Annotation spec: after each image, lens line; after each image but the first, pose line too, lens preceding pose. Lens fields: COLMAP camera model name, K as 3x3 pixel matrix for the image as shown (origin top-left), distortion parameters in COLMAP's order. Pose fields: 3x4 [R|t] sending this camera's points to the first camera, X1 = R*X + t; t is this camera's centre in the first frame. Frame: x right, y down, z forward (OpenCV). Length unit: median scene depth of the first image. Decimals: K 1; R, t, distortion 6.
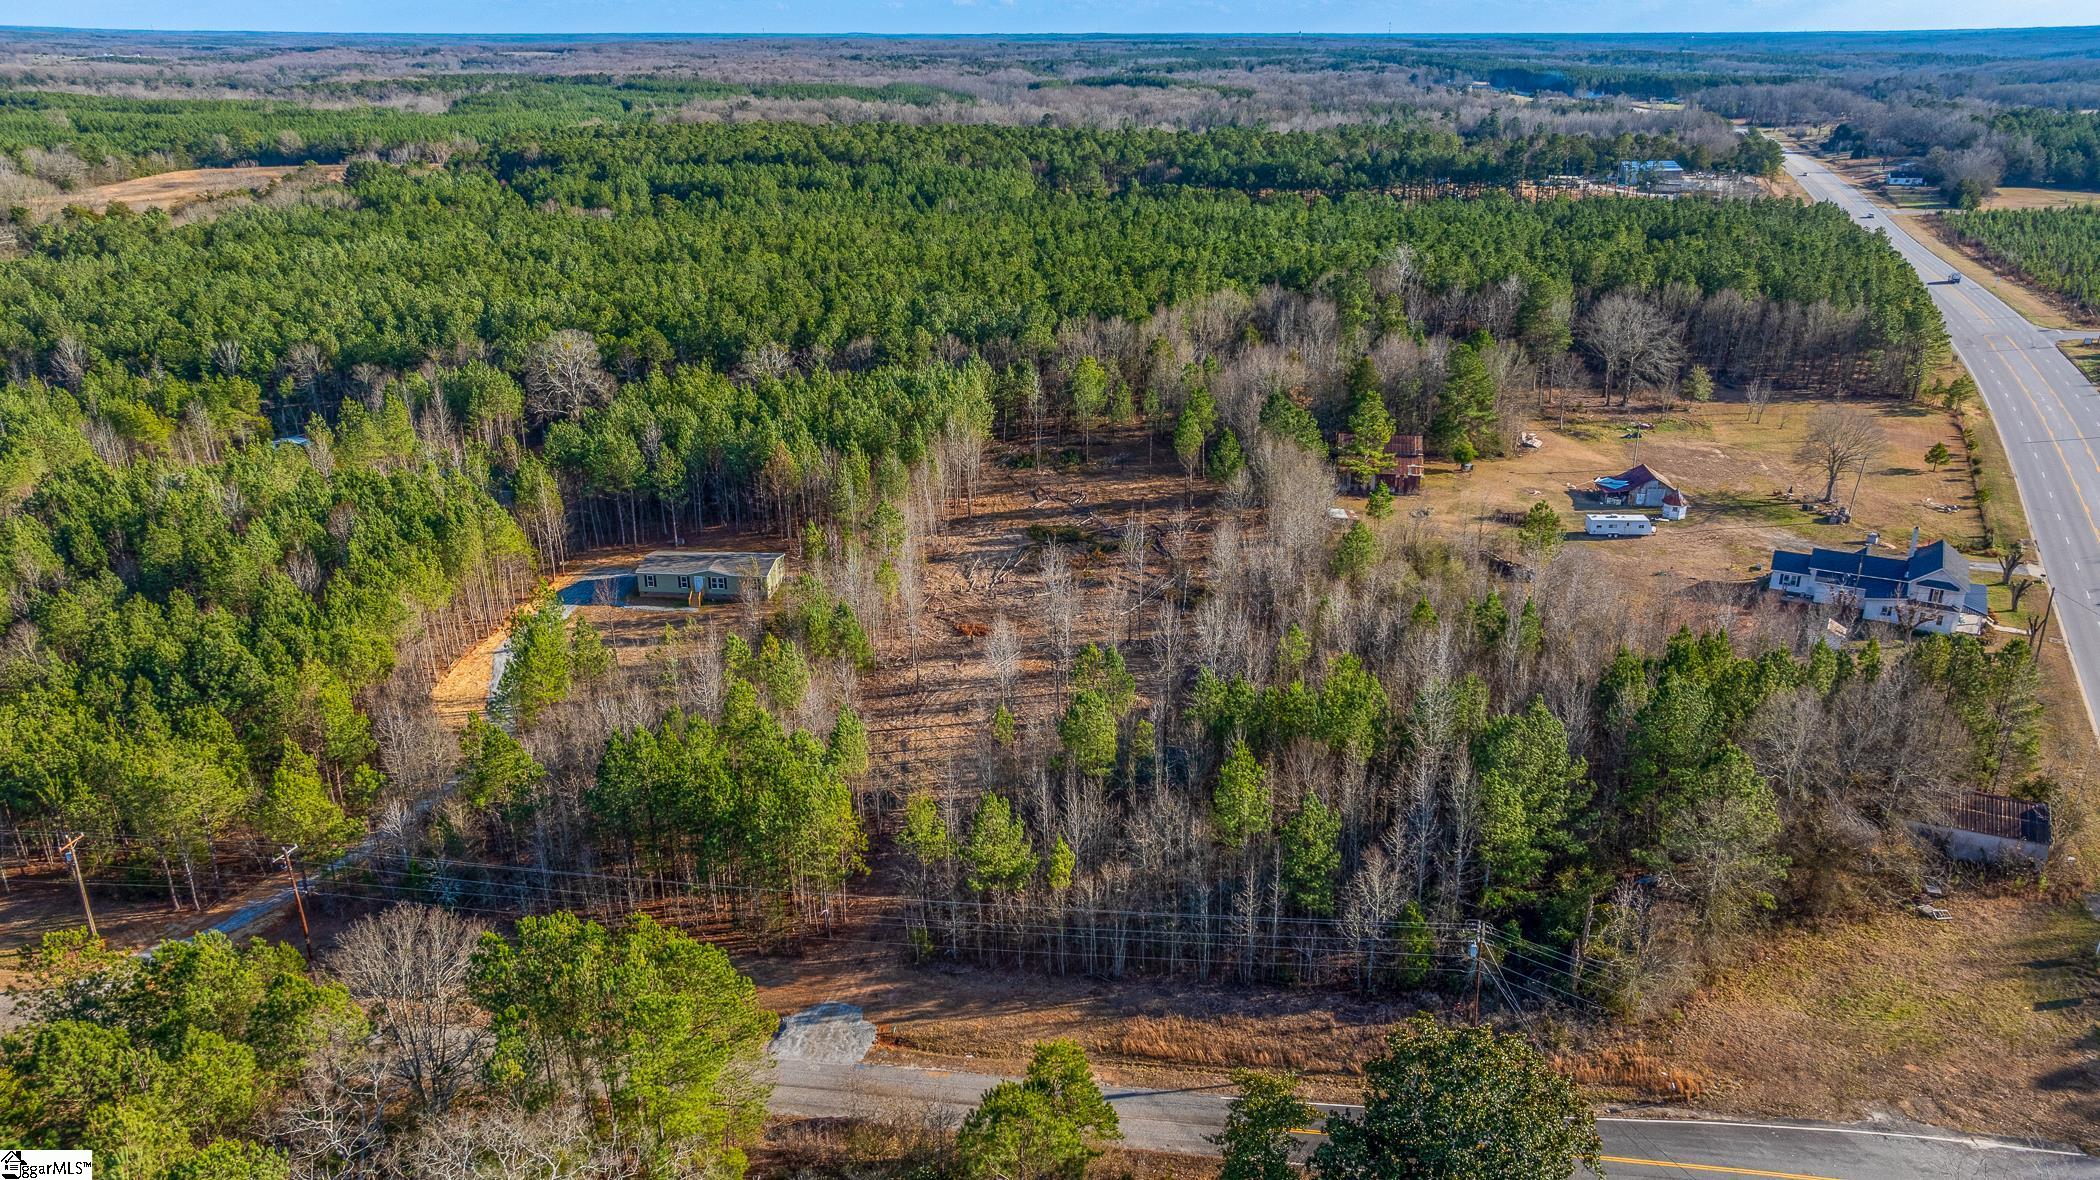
lens RADIAL K [[1551.5, 0, 1050.0], [0, 1551.5, 590.0], [0, 0, 1]] dist [-0.020590, 0.062221]
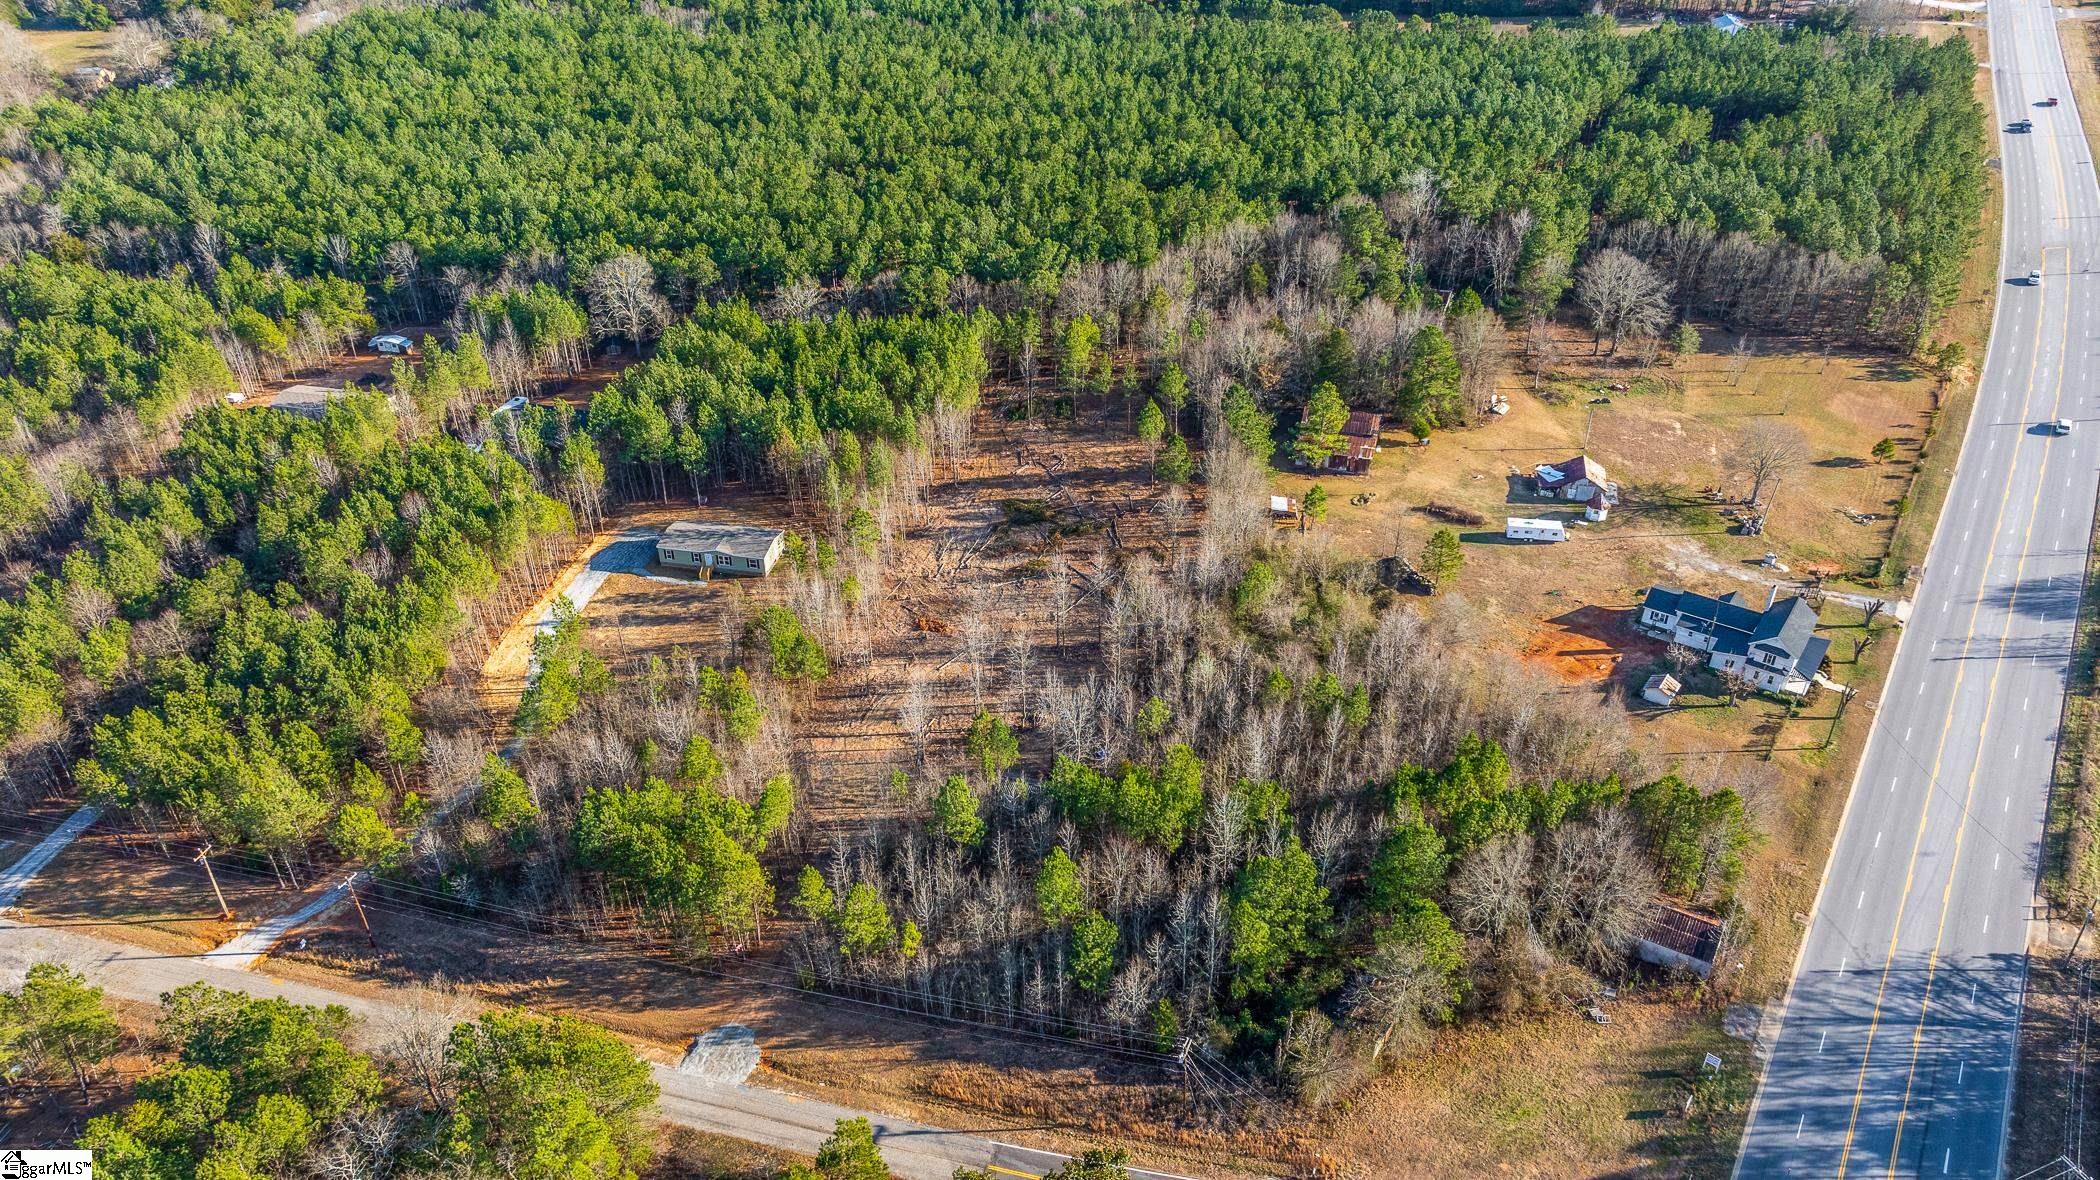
lens RADIAL K [[1566.6, 0, 1050.0], [0, 1566.6, 590.0], [0, 0, 1]] dist [-0.000948, 0.011525]
pose [[0.993485, 0.060574, -0.096532, 0.138174], [-0.037921, 0.974487, 0.221217, -0.237895], [0.107470, -0.216115, 0.970435, -0.125362]]
